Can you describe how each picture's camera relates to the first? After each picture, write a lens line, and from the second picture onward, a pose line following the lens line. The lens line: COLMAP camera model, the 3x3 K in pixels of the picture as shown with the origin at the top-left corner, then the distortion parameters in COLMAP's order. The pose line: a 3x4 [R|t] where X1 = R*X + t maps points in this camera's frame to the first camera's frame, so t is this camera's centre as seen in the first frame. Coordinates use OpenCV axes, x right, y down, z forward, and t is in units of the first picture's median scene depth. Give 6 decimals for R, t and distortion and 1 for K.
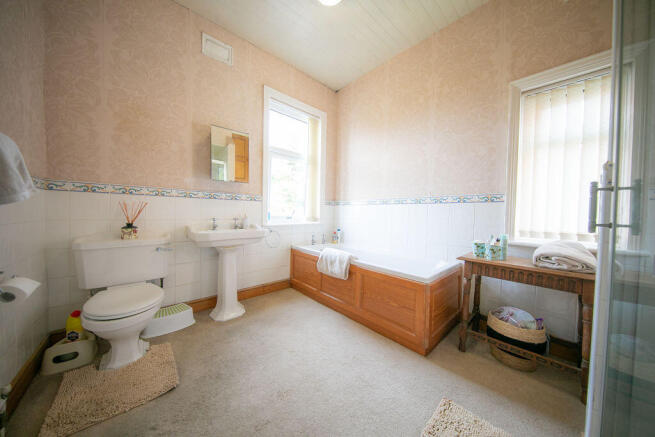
lens RADIAL K [[207.6, 0, 330.0], [0, 207.6, 217.2], [0, 0, 1]] dist [0.001065, 0.000043]
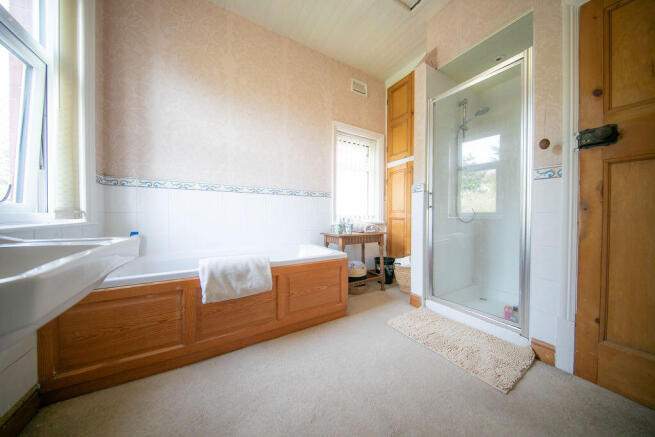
lens RADIAL K [[207.6, 0, 329.9], [0, 207.6, 216.1], [0, 0, 1]] dist [0.001065, 0.000043]
pose [[0.203093, -0.026571, 0.978799, -0.567625], [0.016470, 0.999583, 0.023718, 0.021564], [-0.979021, 0.011304, 0.203446, 0.602993]]
